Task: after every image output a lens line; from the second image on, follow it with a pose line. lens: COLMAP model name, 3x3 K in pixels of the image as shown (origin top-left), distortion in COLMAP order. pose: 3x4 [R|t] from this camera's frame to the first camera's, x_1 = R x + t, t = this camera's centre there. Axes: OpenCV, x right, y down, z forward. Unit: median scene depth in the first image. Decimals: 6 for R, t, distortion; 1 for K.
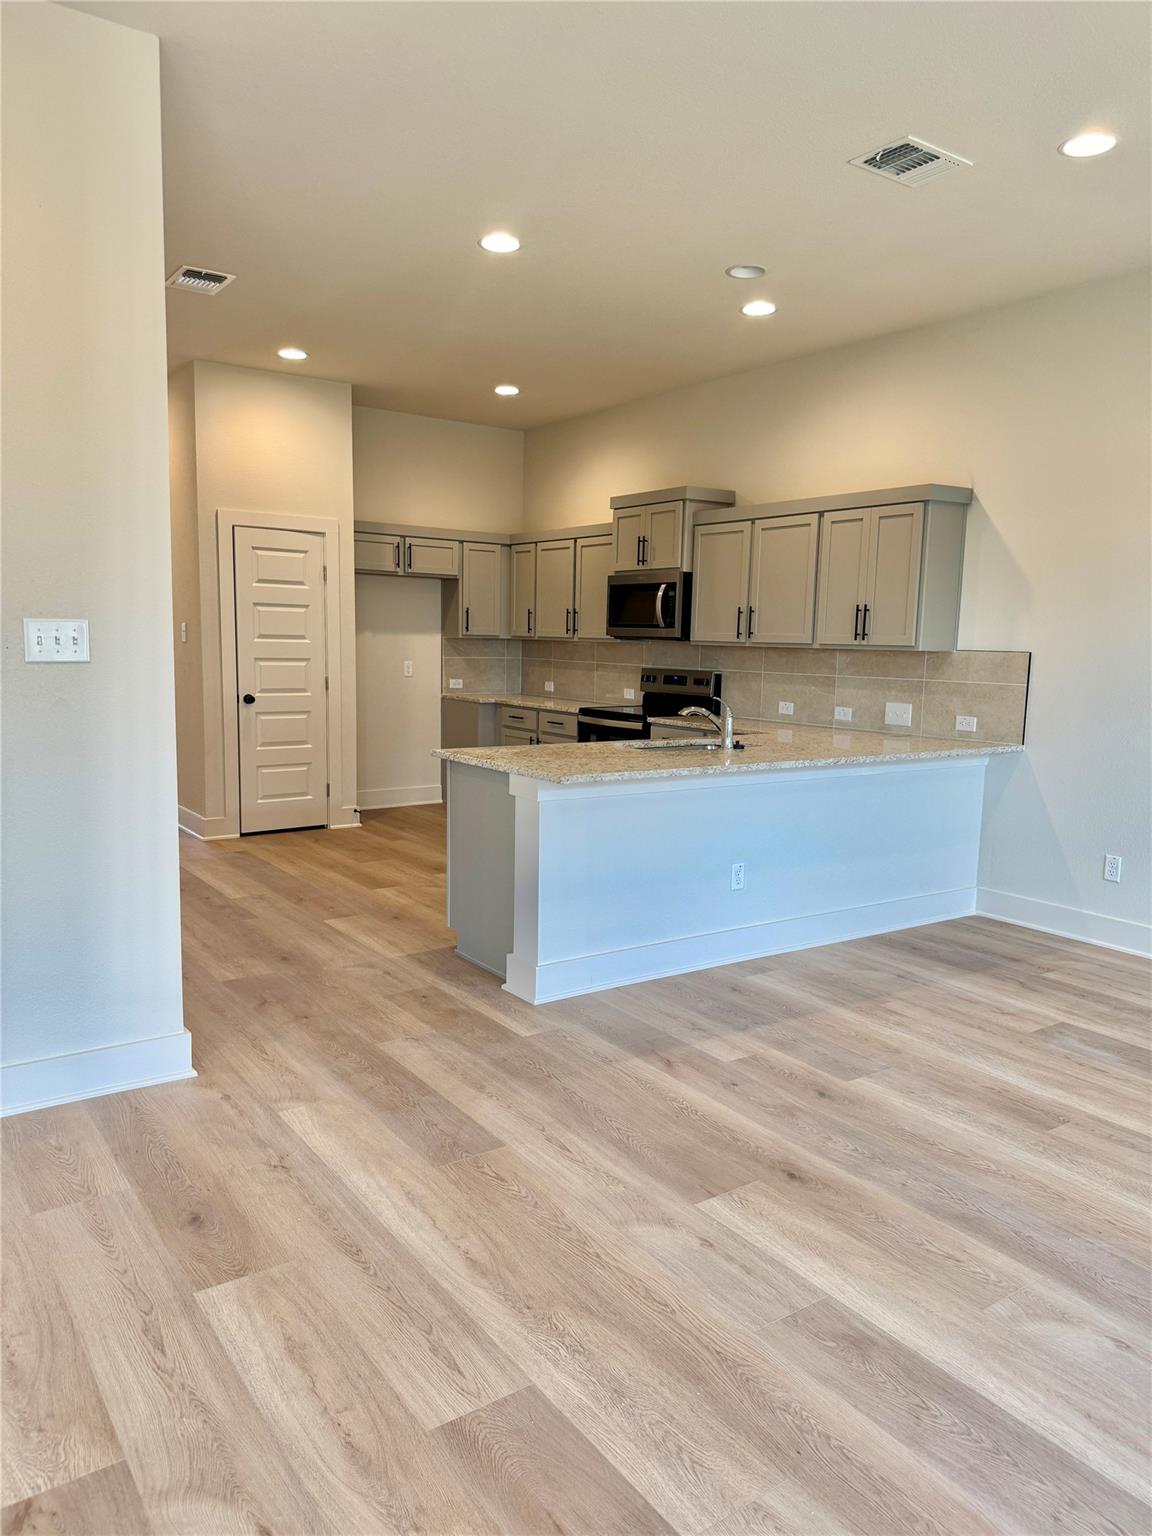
lens RADIAL K [[1074.3, 0, 577.0], [0, 1074.3, 772.2], [0, 0, 1]] dist [0.112062, -0.170583]
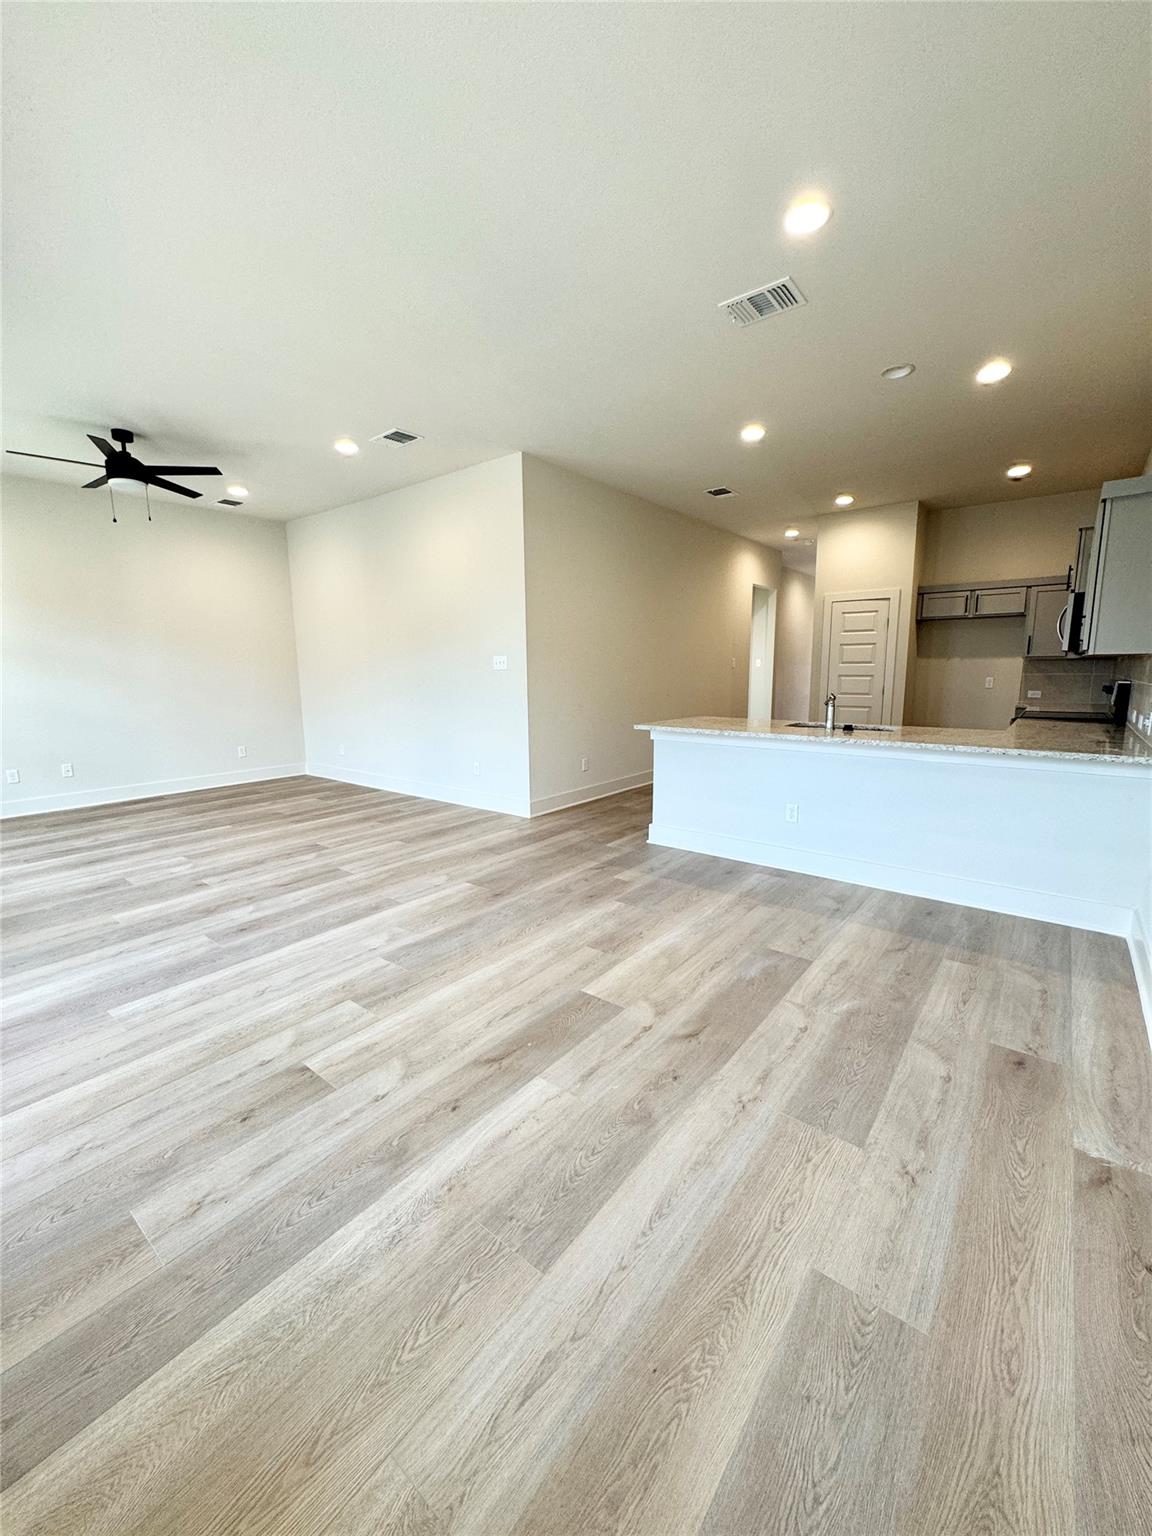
lens RADIAL K [[610.4, 0, 579.9], [0, 610.4, 767.2], [0, 0, 1]] dist [-0.001027, -0.000028]
pose [[0.288513, 0.129399, -0.948692, 0.689848], [-0.108657, 0.988850, 0.101832, -0.015014], [0.951291, 0.073702, 0.299356, 0.382538]]
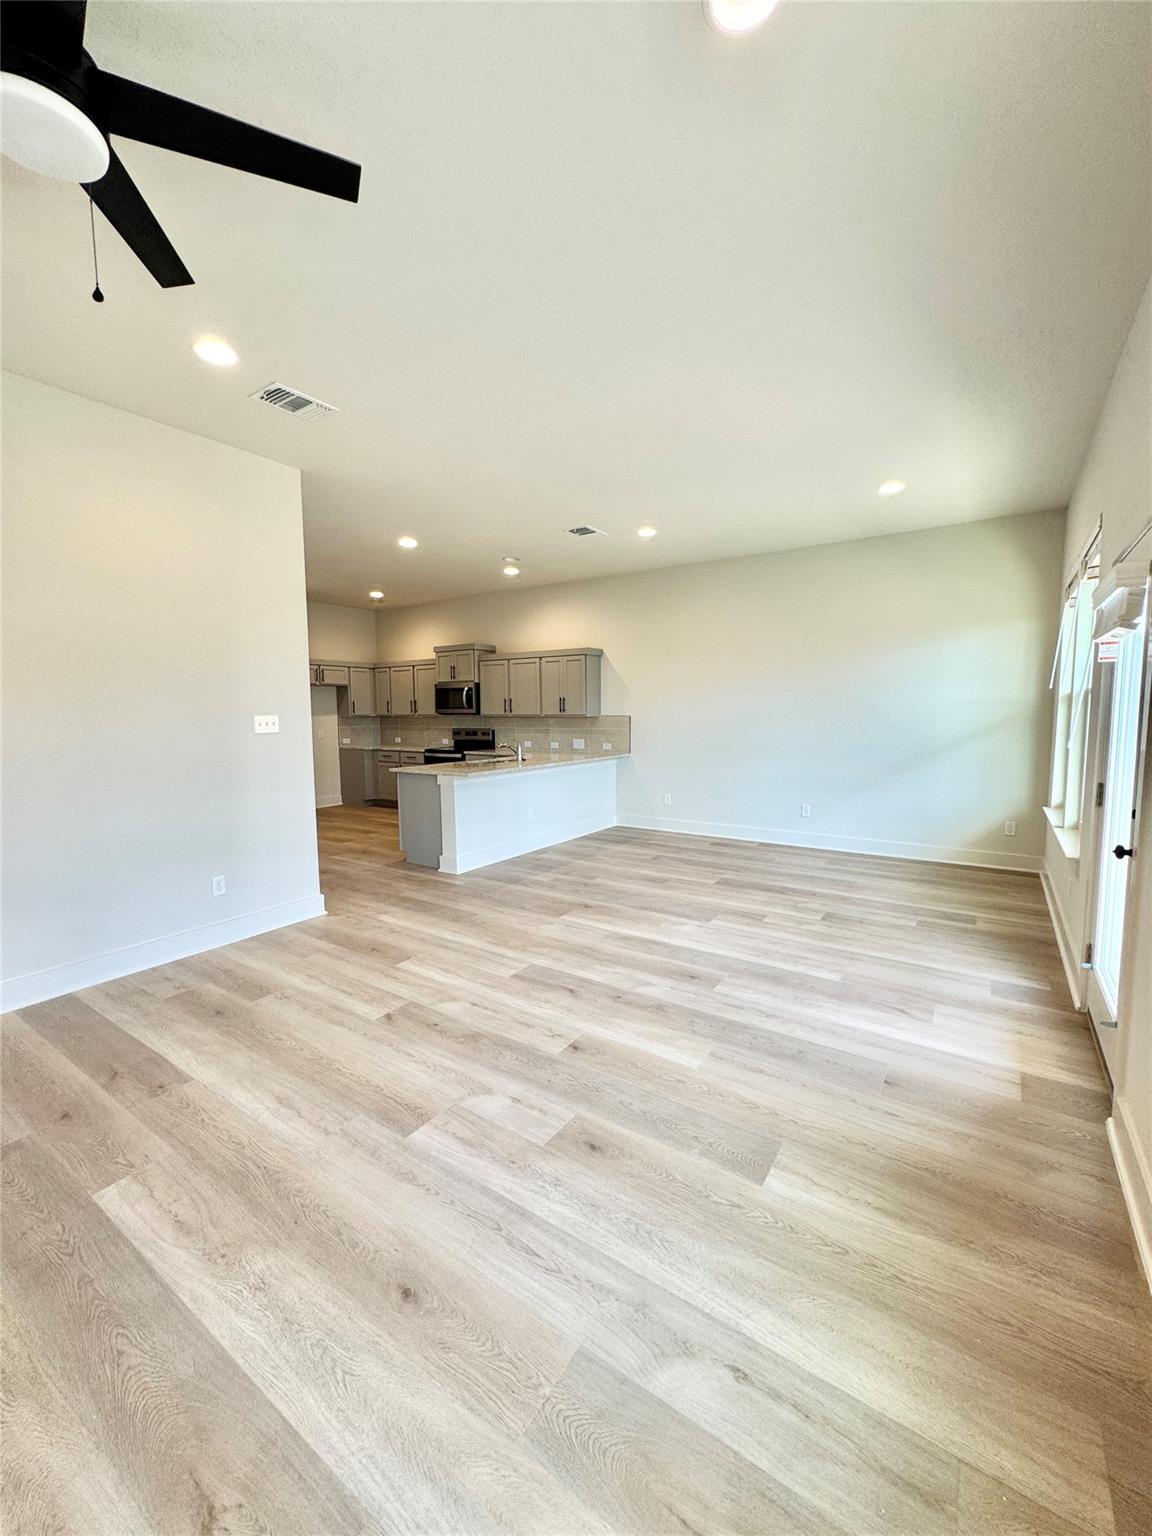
lens RADIAL K [[610.4, 0, 579.9], [0, 610.4, 767.2], [0, 0, 1]] dist [-0.001027, -0.000028]
pose [[0.934130, -0.060401, 0.351786, -0.169964], [0.071823, 0.997227, -0.019496, 0.022805], [-0.349633, 0.043479, 0.935877, -0.228979]]
